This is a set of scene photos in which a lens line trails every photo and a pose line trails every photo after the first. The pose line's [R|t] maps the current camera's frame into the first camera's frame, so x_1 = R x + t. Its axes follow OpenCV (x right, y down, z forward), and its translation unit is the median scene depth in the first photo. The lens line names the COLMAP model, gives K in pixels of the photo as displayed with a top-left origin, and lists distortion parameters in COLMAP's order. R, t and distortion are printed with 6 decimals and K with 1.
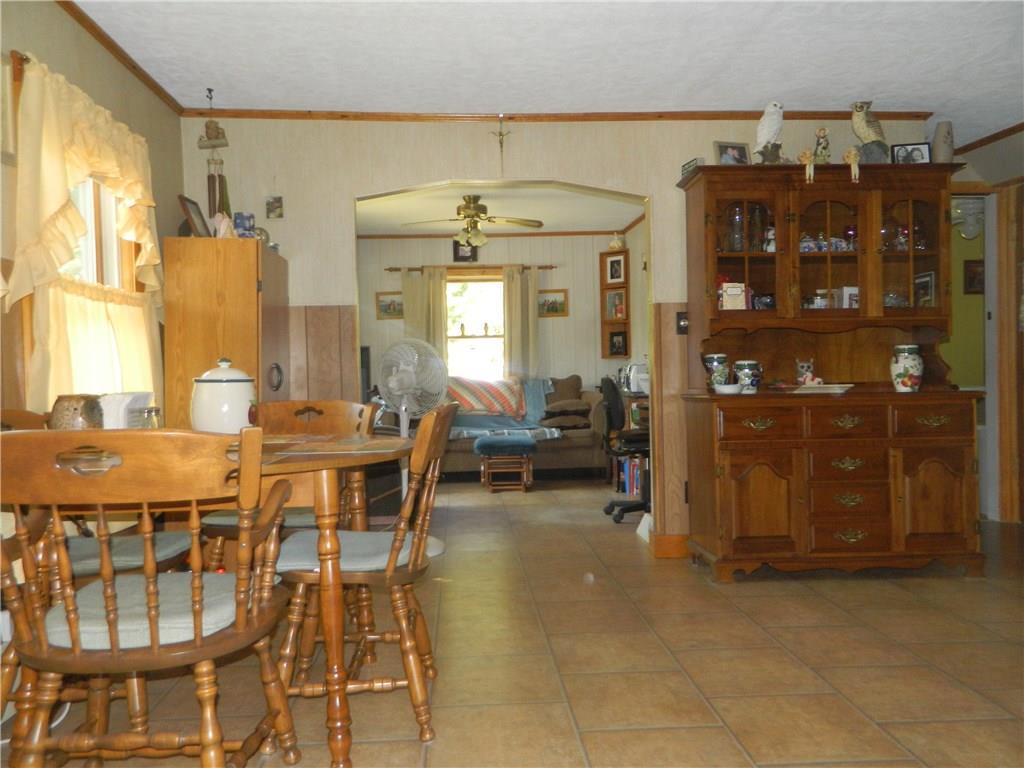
lens RADIAL K [[770.1, 0, 506.2], [0, 770.1, 382.9], [0, 0, 1]] dist [0.021876, -0.009662]
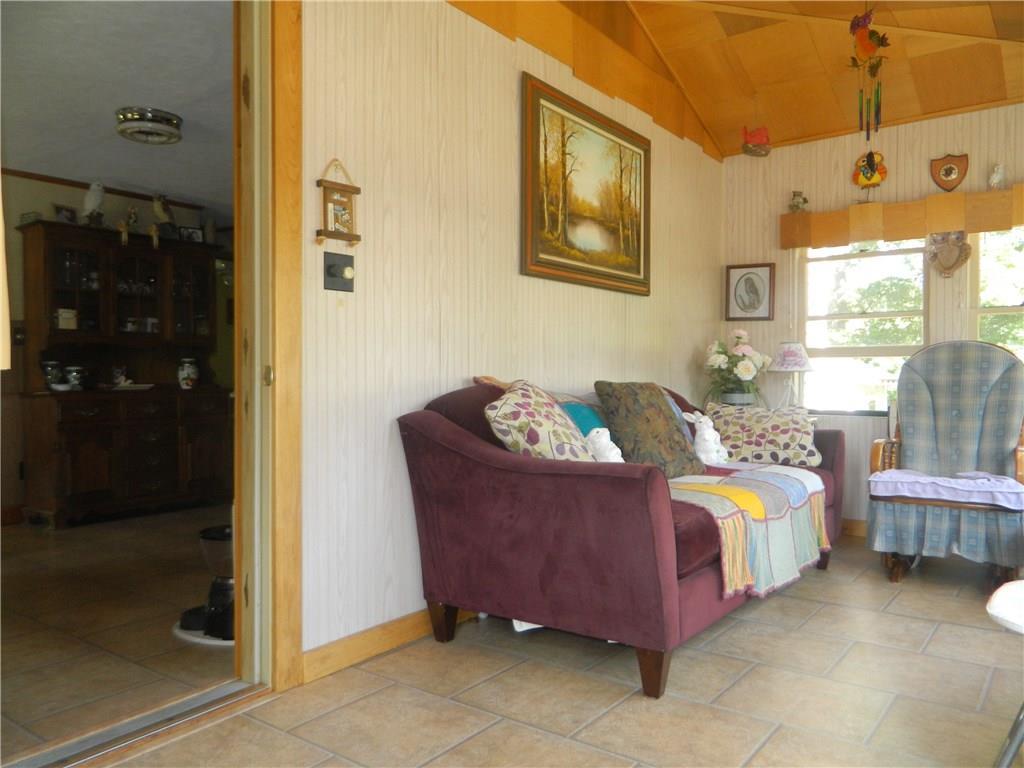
lens RADIAL K [[770.1, 0, 513.4], [0, 770.1, 376.8], [0, 0, 1]] dist [0.021876, -0.009662]
pose [[0.636202, 0.010127, 0.771456, -0.253811], [0.006220, 0.999814, -0.018254, 0.019168], [-0.771498, 0.016411, 0.636021, -0.466986]]
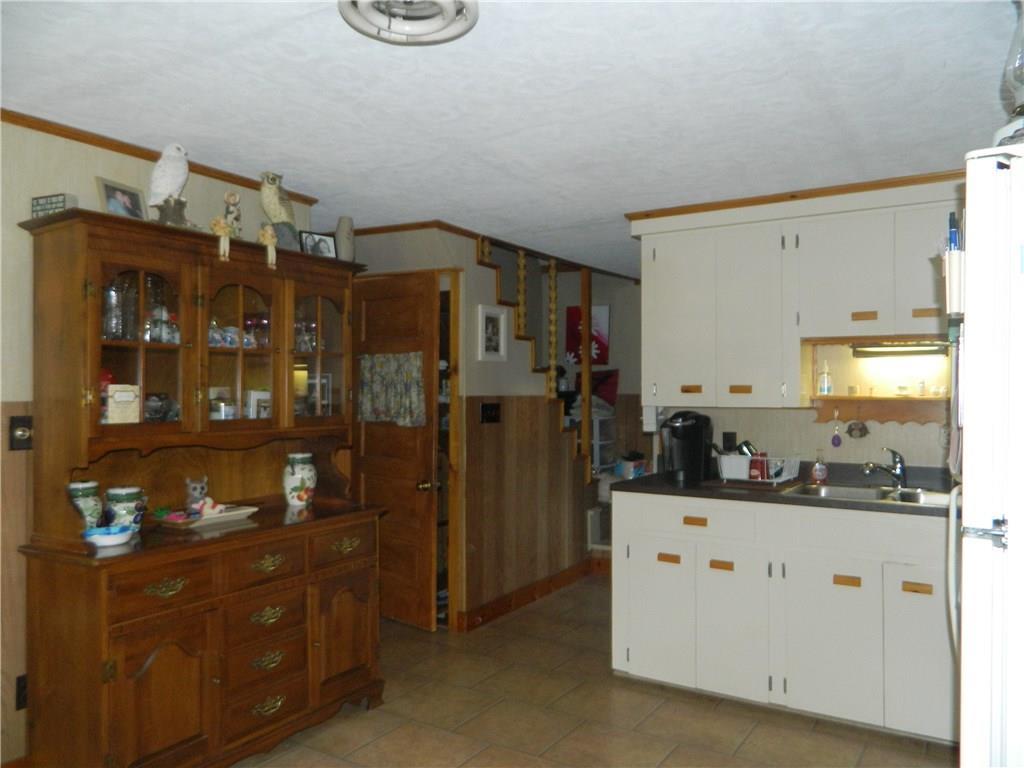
lens RADIAL K [[770.1, 0, 508.9], [0, 770.1, 381.9], [0, 0, 1]] dist [0.021876, -0.009662]
pose [[0.590649, 0.028963, 0.806409, -0.062092], [0.008673, 0.999070, -0.042236, -0.098144], [-0.806882, 0.031941, 0.589849, 0.303812]]
